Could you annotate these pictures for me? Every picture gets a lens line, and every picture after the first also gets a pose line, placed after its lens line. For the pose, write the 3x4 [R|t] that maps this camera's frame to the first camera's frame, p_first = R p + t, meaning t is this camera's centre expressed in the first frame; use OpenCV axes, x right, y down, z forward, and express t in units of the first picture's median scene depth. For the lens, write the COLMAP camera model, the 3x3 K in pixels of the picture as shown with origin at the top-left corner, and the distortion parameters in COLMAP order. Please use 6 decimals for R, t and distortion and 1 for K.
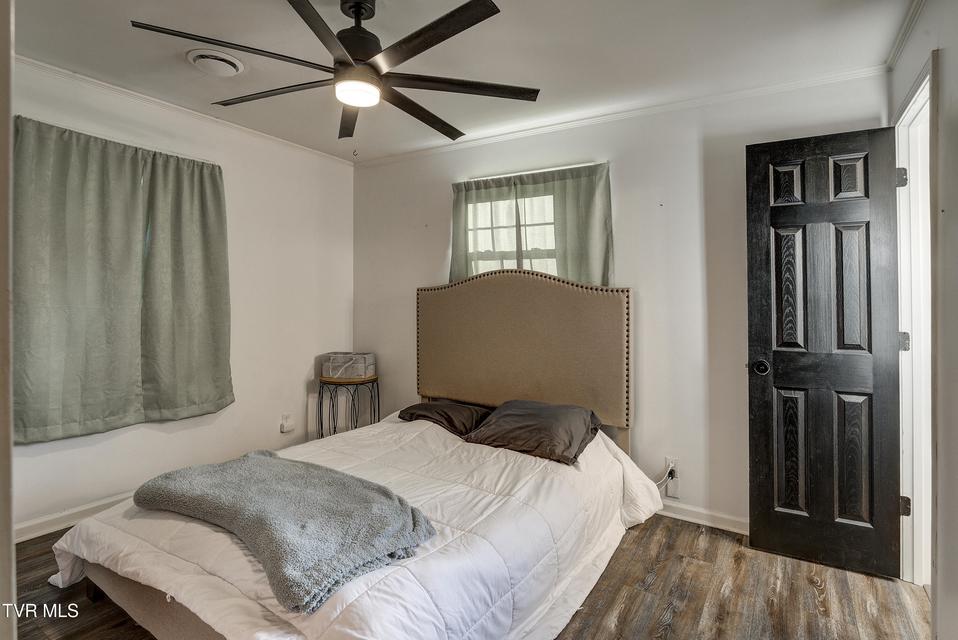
lens RADIAL K [[474.1, 0, 505.7], [0, 474.1, 305.8], [0, 0, 1]] dist [-0.001463, -0.000161]
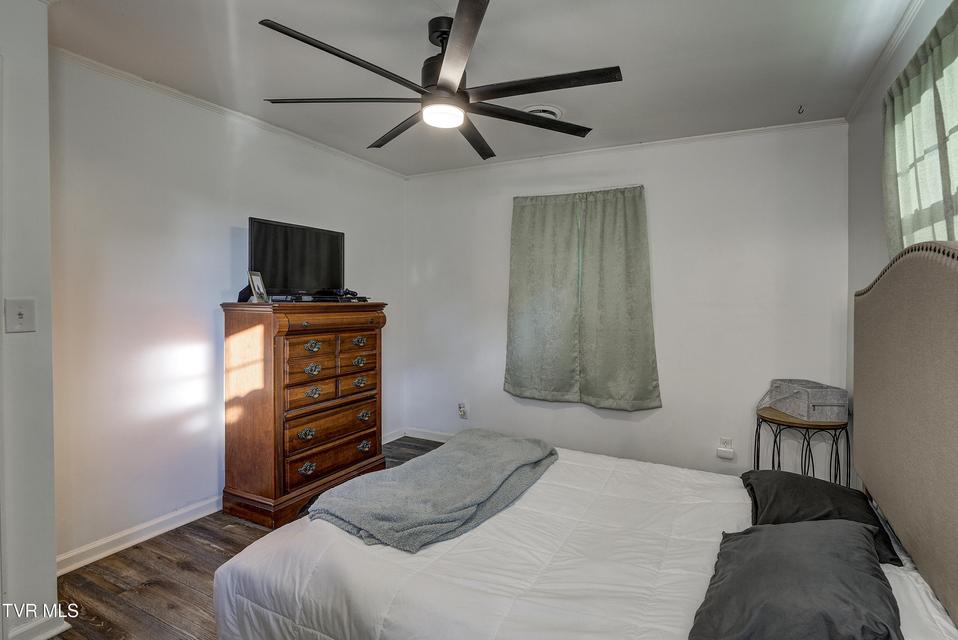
lens RADIAL K [[474.1, 0, 505.7], [0, 474.1, 305.8], [0, 0, 1]] dist [-0.001463, -0.000161]
pose [[0.055455, -0.012486, -0.998383, 0.430248], [-0.017764, 0.999751, -0.013490, 0.003526], [0.998303, 0.018483, 0.055220, 0.606458]]
